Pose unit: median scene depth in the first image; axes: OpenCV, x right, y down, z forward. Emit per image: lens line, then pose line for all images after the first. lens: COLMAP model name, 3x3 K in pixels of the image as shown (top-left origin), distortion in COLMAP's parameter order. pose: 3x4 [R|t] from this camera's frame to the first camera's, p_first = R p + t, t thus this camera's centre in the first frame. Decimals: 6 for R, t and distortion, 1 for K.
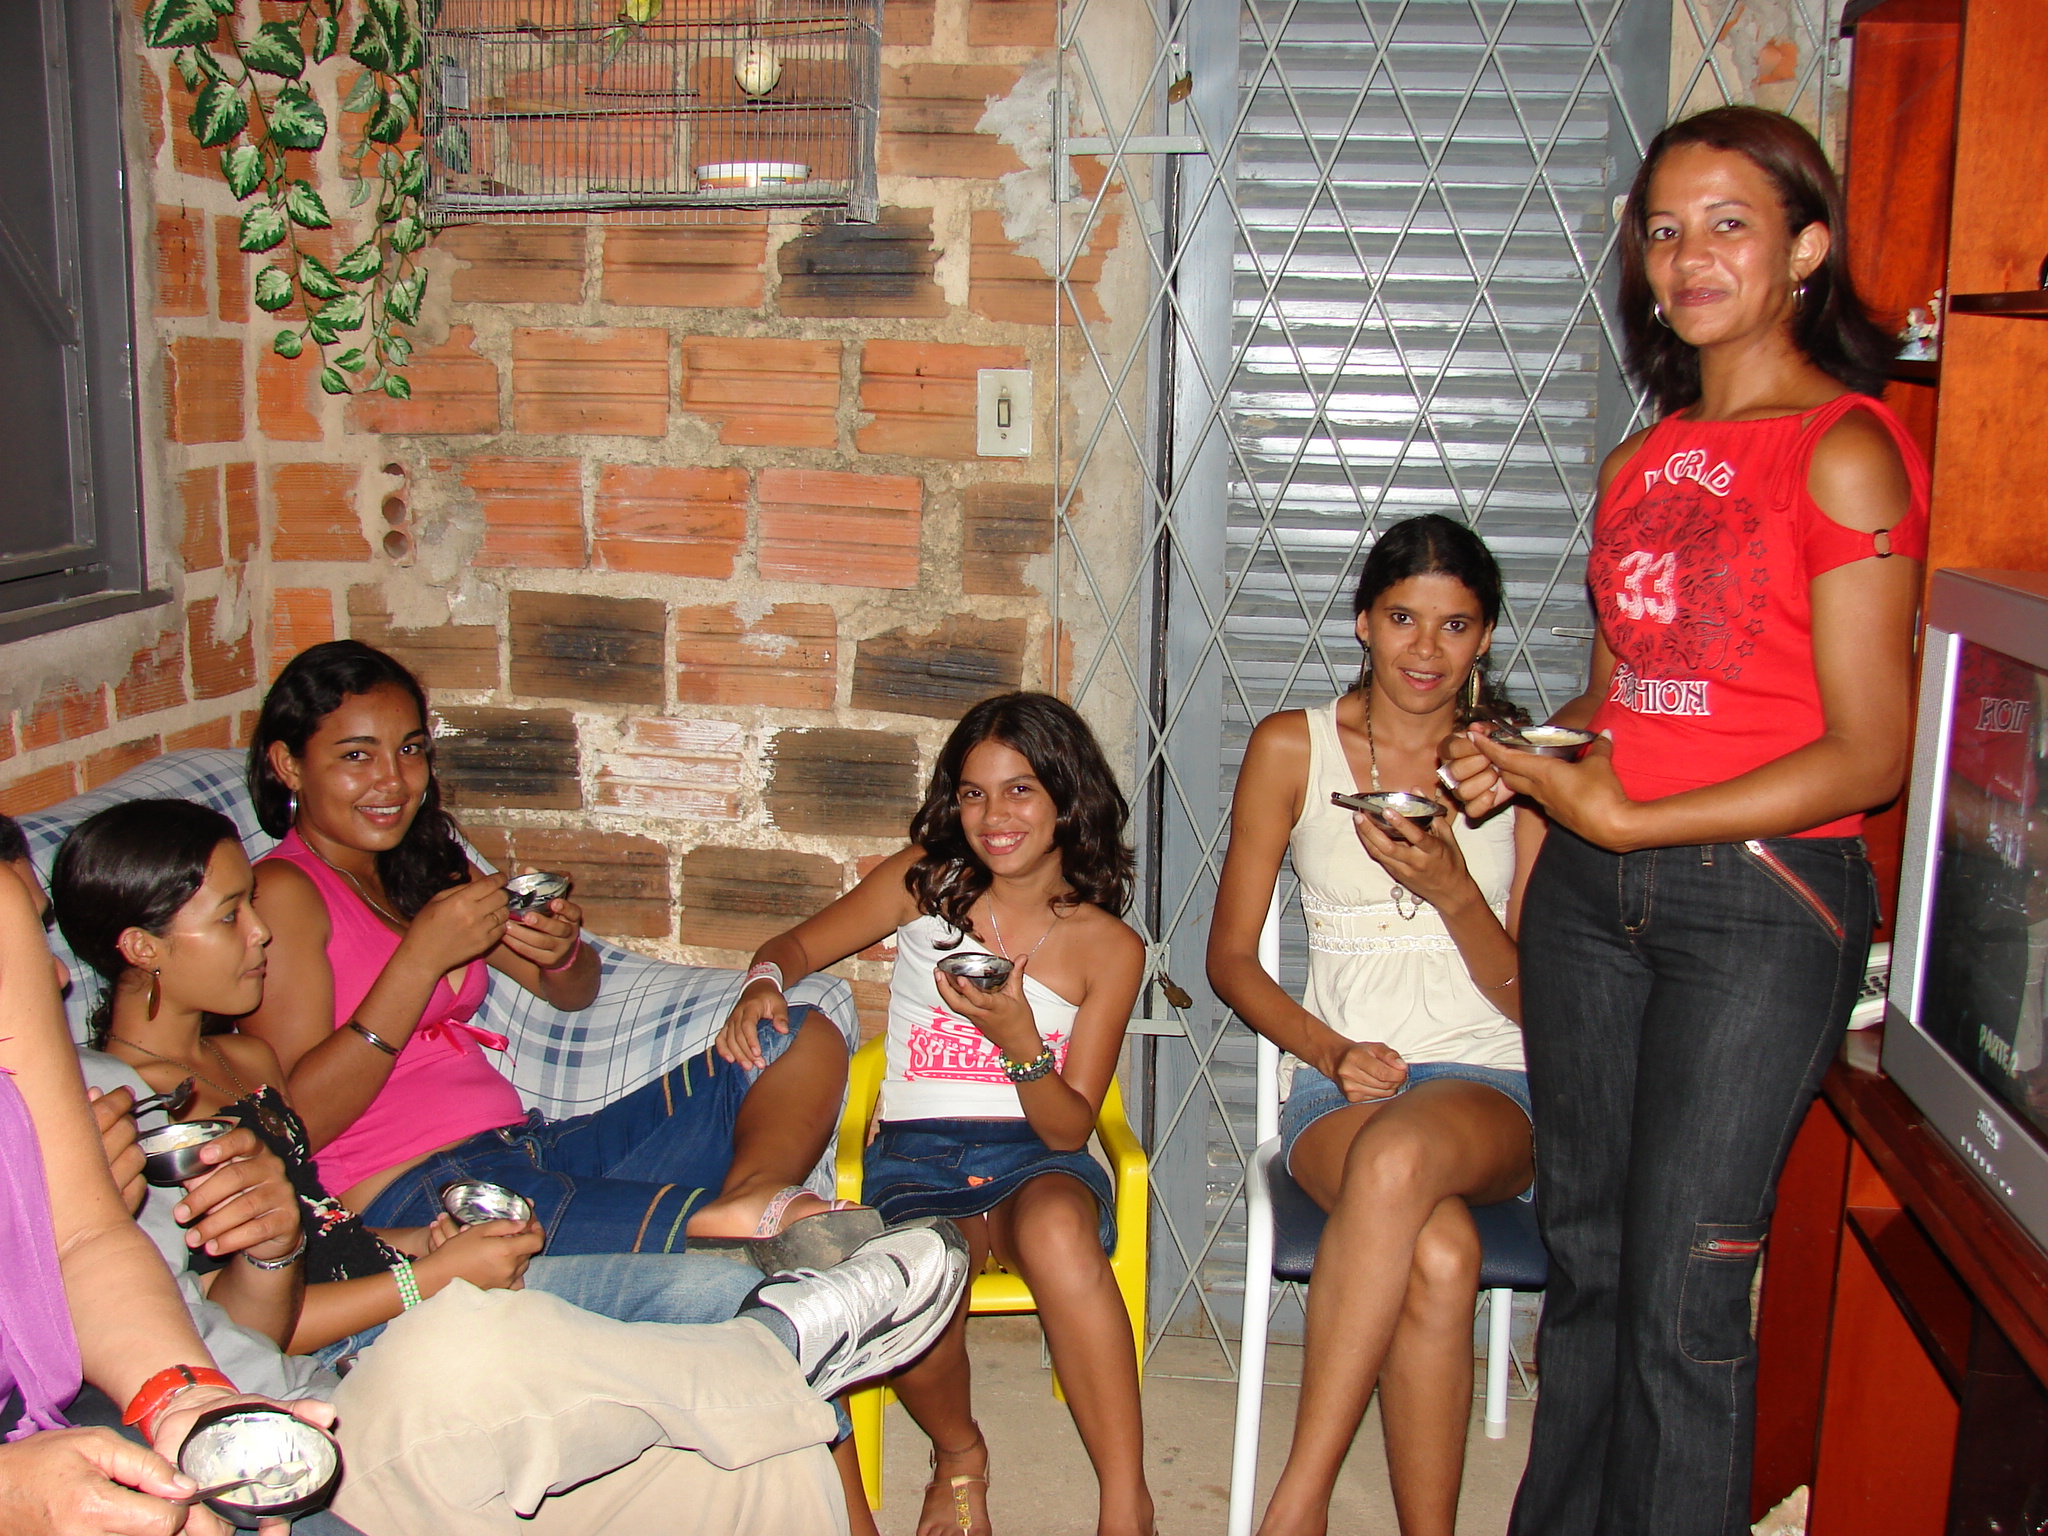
lens RADIAL K [[2278.8, 0, 1024.0], [0, 2278.8, 768.0], [0, 0, 1]] dist [-0.190737, 0.242939]
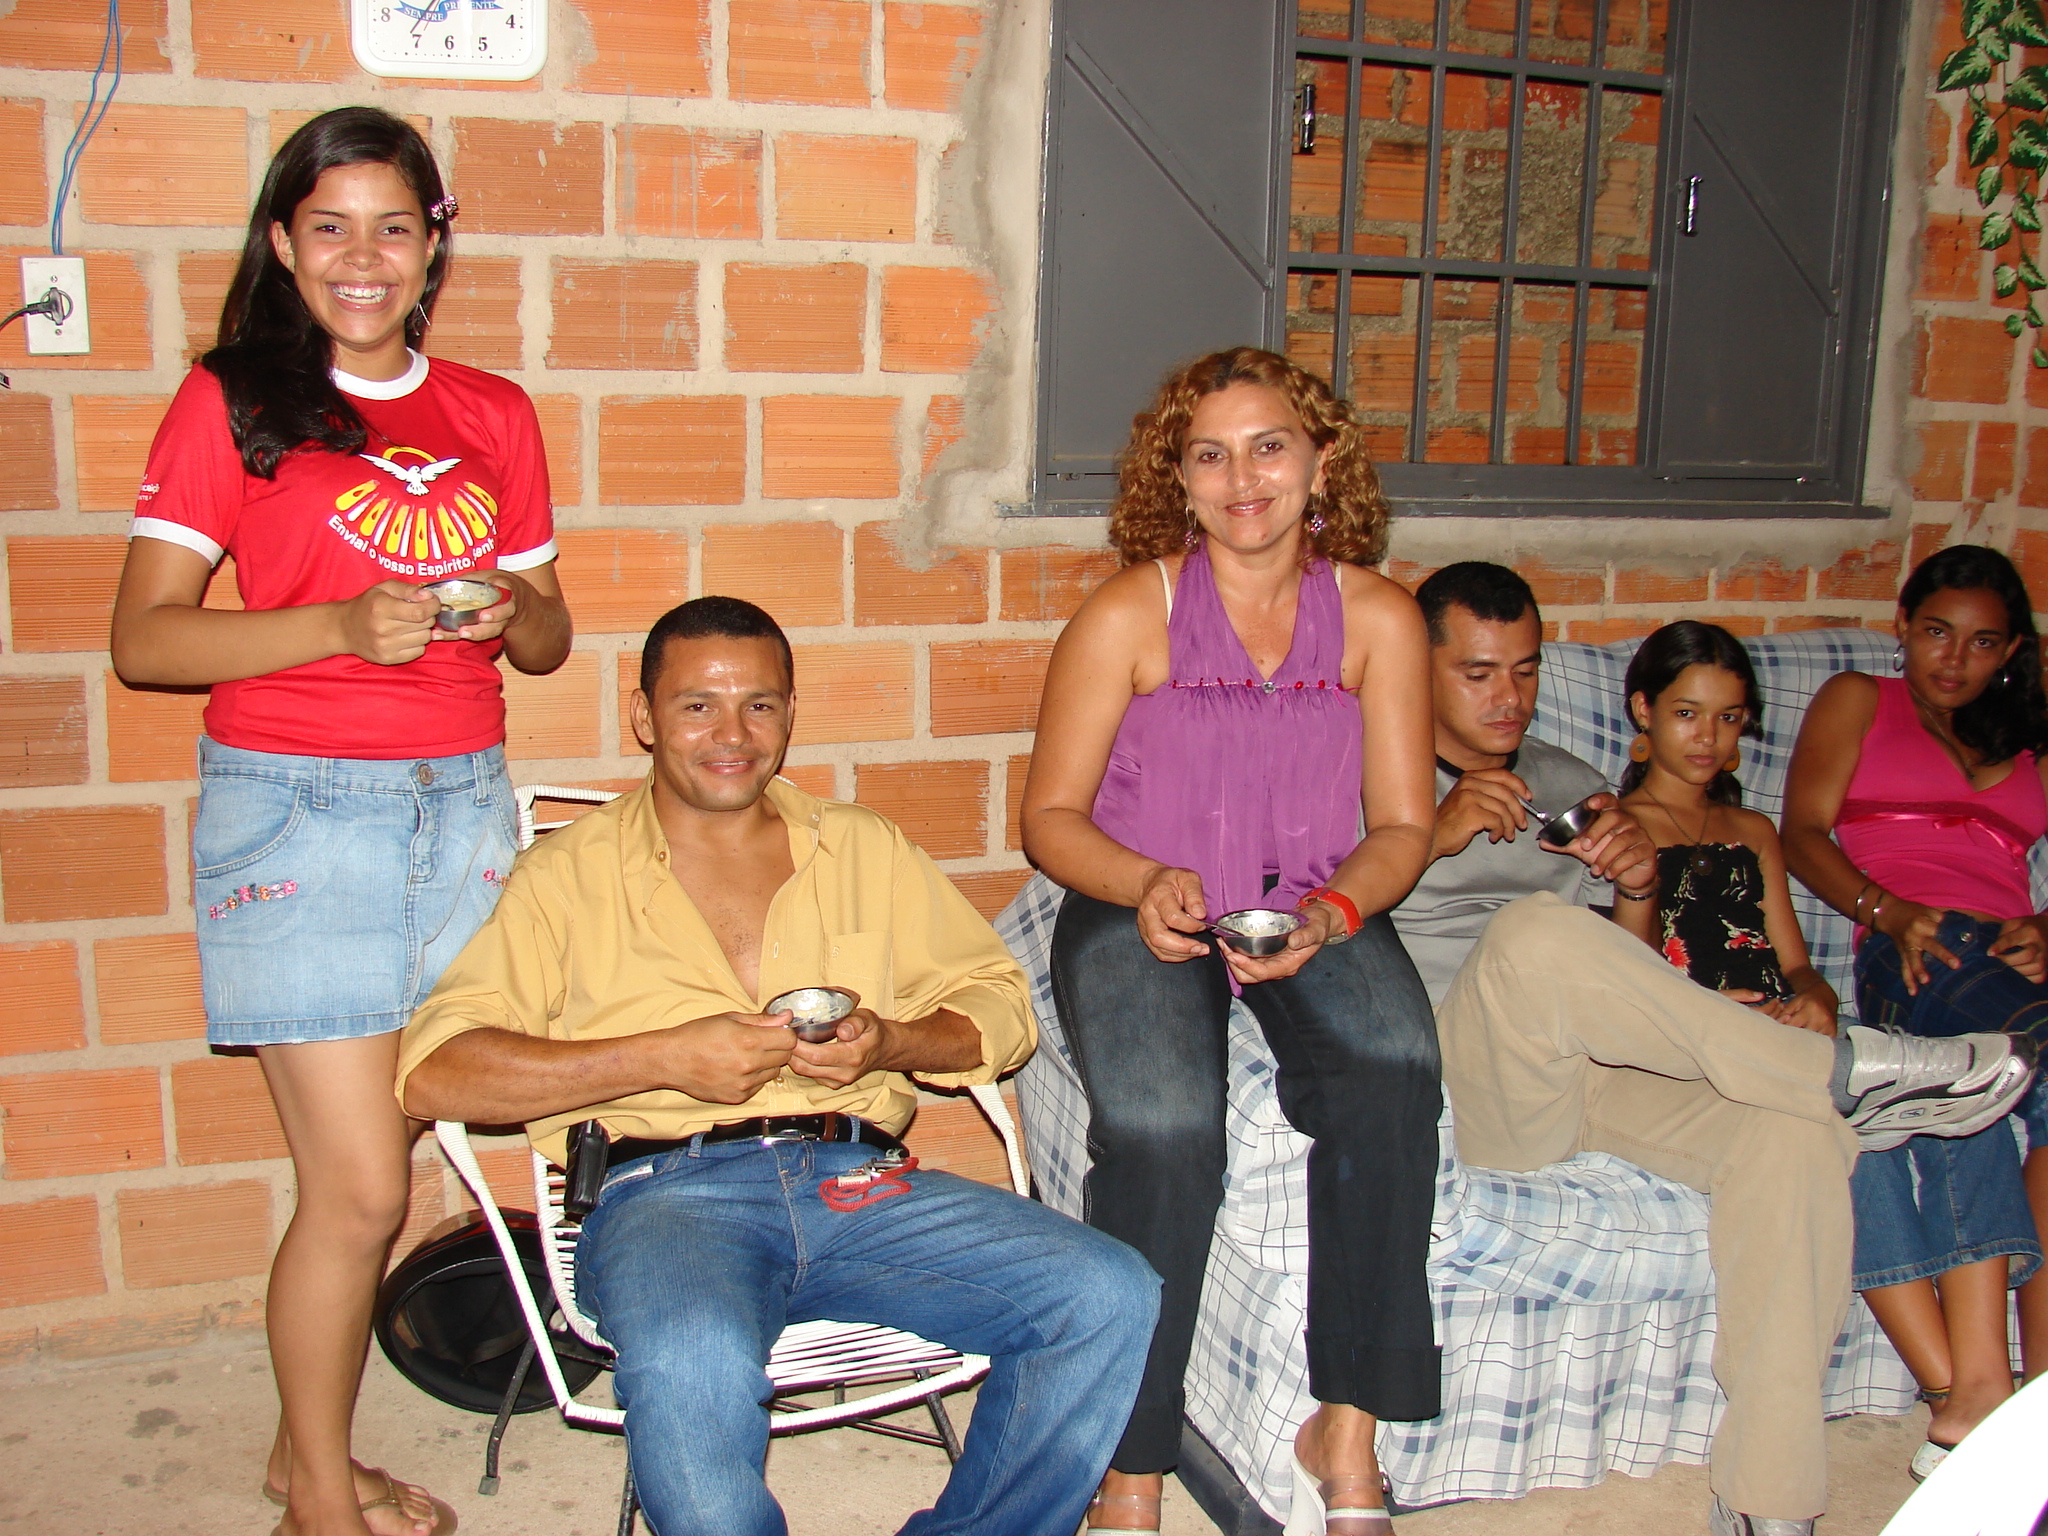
lens RADIAL K [[2278.8, 0, 1024.0], [0, 2278.8, 768.0], [0, 0, 1]] dist [-0.190737, 0.242939]
pose [[0.450185, 0.182531, -0.874080, 0.558170], [-0.197538, 0.974988, 0.101864, 0.035478], [0.870811, 0.126807, 0.474982, -0.037051]]
